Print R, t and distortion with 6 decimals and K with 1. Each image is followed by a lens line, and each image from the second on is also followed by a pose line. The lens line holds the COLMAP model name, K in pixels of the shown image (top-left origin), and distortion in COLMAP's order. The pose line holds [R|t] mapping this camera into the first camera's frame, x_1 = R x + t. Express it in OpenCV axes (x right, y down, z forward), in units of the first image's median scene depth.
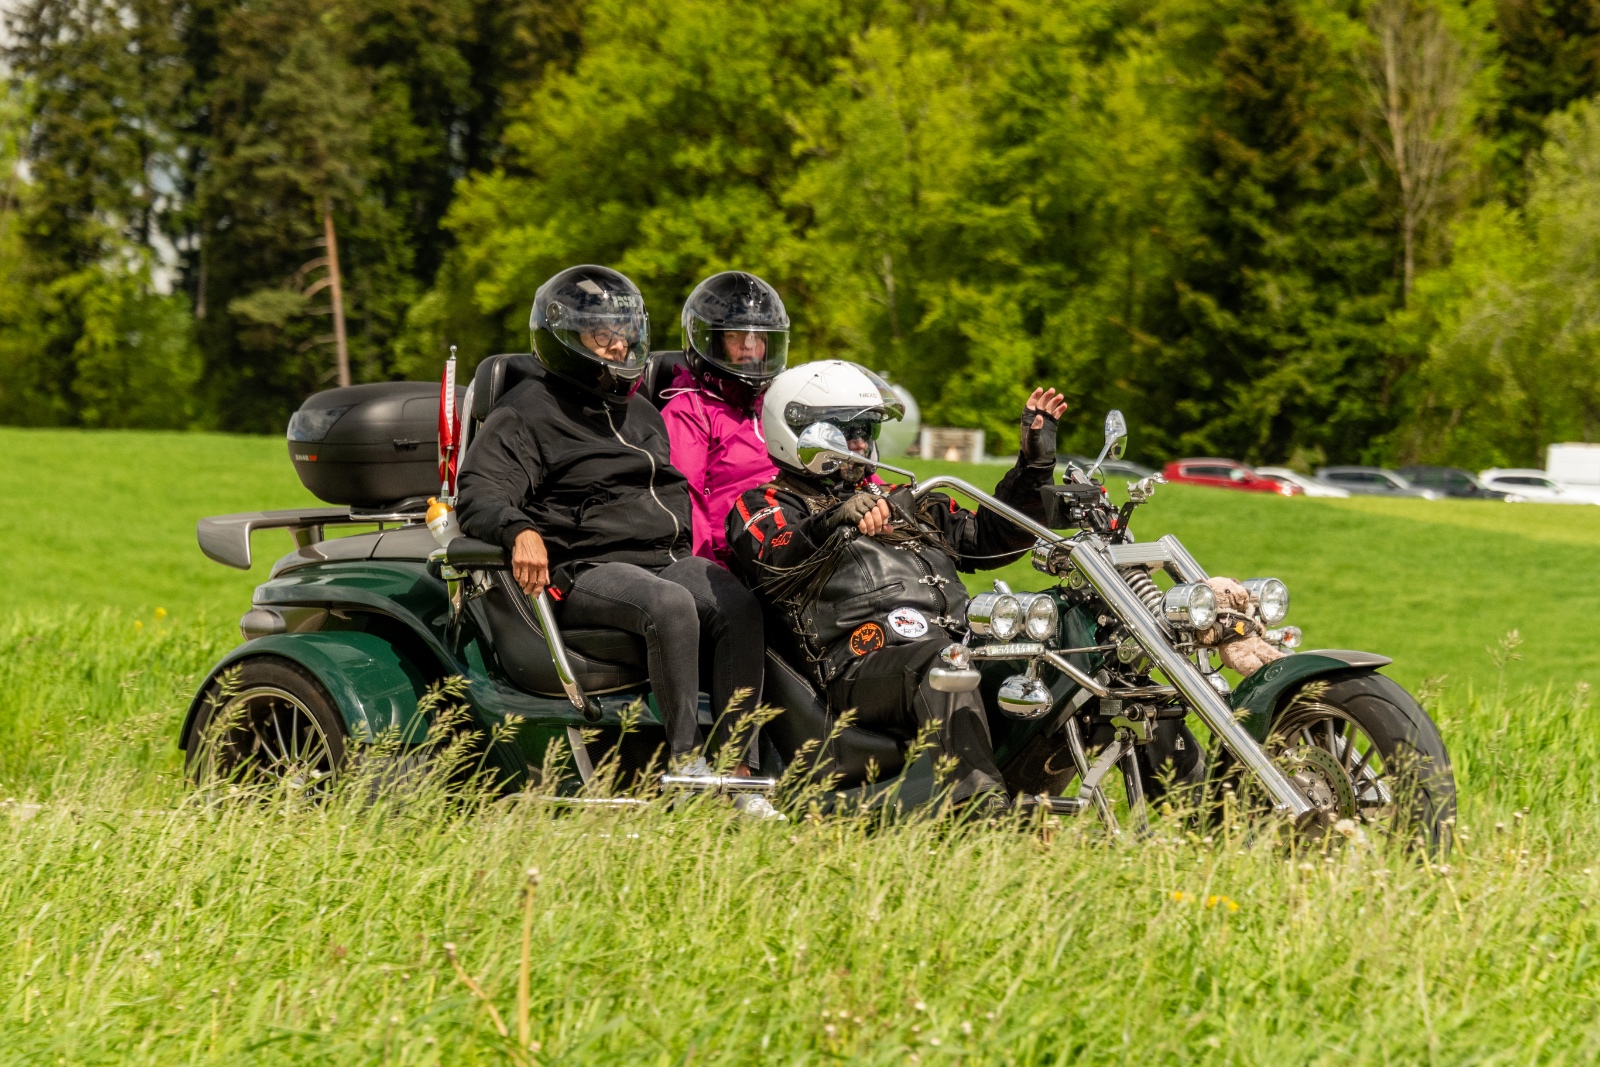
lens RADIAL K [[9192.2, 0, 793.7], [0, 9192.2, 537.7], [0, 0, 1]] dist [0.094316, 0.000000]
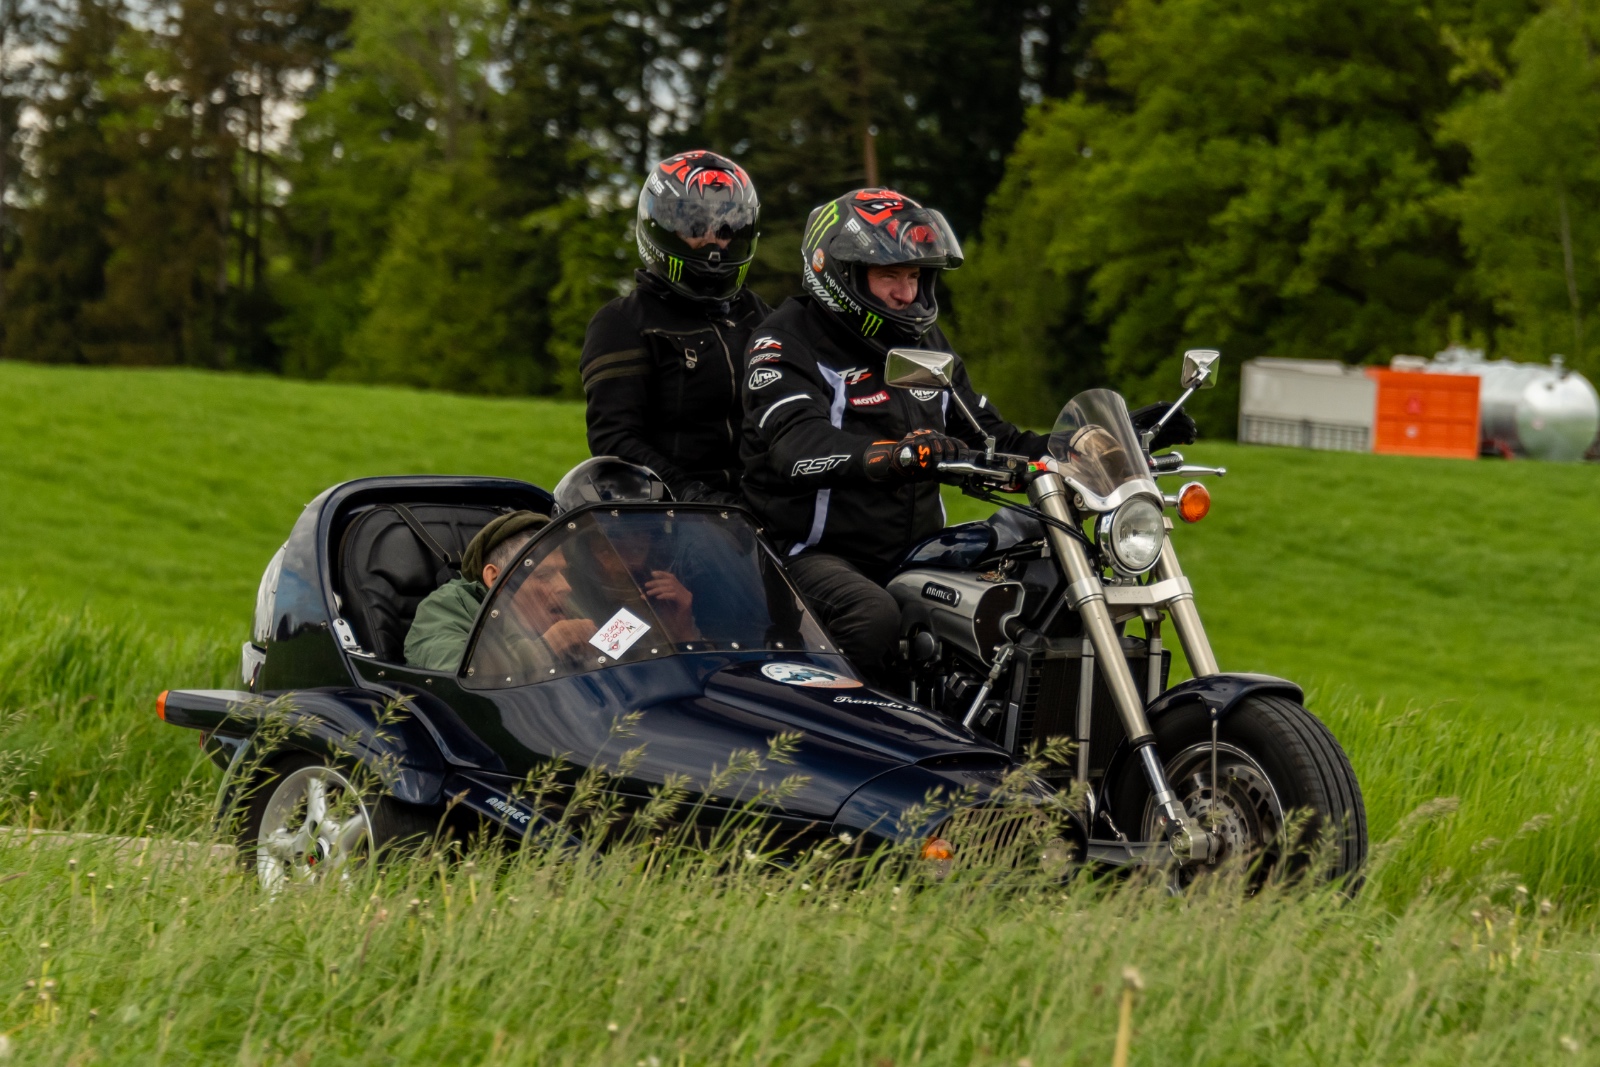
lens RADIAL K [[9192.2, 0, 810.5], [0, 9192.2, 532.5], [0, 0, 1]] dist [0.094316, 0.000000]
pose [[0.997966, 0.029636, -0.056447, -0.009288], [-0.029378, 0.999554, 0.005379, -0.005067], [0.056581, -0.003710, 0.998391, 0.196318]]
